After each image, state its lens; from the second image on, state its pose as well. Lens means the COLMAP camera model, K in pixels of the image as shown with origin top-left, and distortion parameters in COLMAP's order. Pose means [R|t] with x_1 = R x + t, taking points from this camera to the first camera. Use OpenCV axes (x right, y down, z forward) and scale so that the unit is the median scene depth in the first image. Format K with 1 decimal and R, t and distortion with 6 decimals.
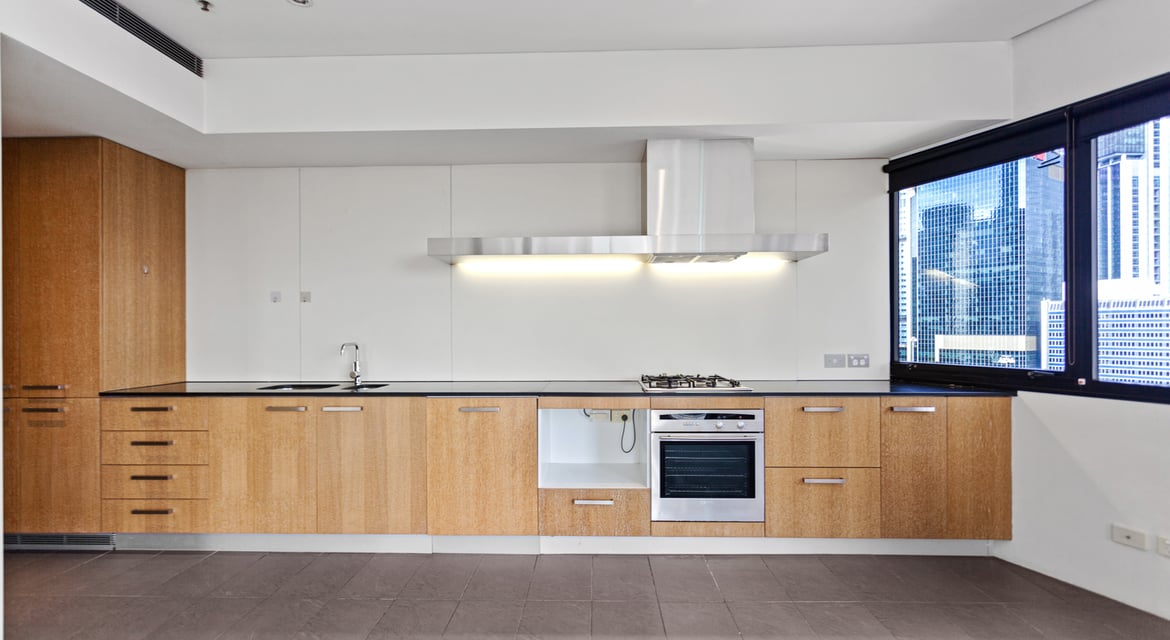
lens RADIAL K [[558.0, 0, 580.6], [0, 558.0, 328.4], [0, 0, 1]] dist [0.004095, 0.000336]
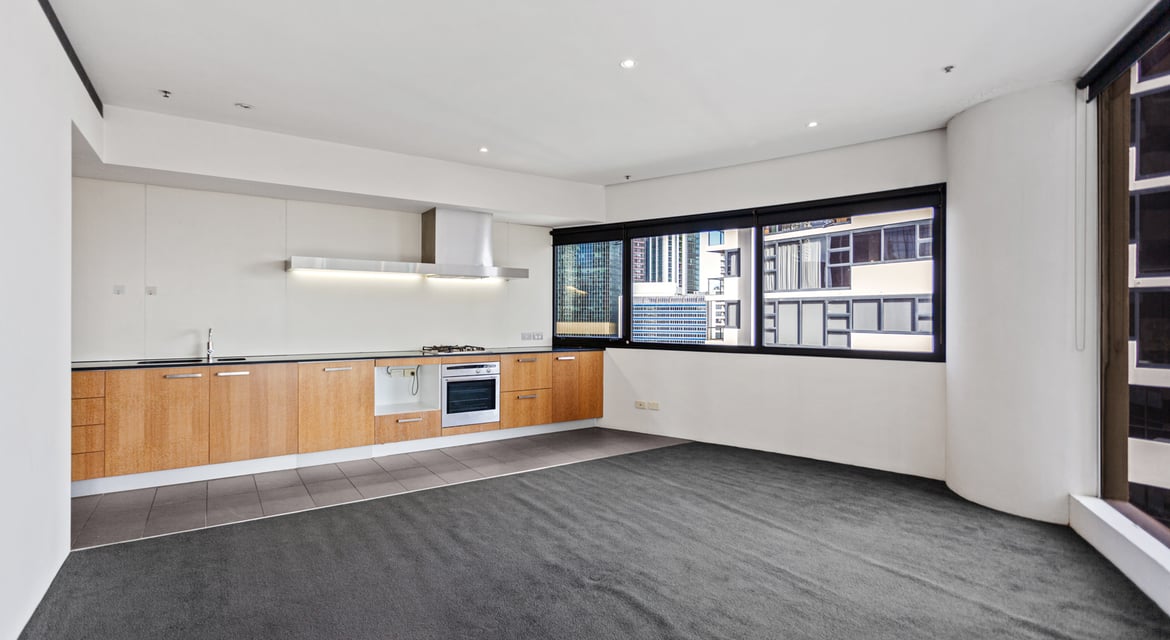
lens RADIAL K [[559.2, 0, 585.0], [0, 559.2, 320.0], [0, 0, 1]] dist [0.002849, 0.000505]
pose [[0.808865, 0.003175, 0.587986, -0.535730], [-0.008413, 0.999946, 0.006174, -0.008982], [-0.587934, -0.009941, 0.808848, -0.675193]]
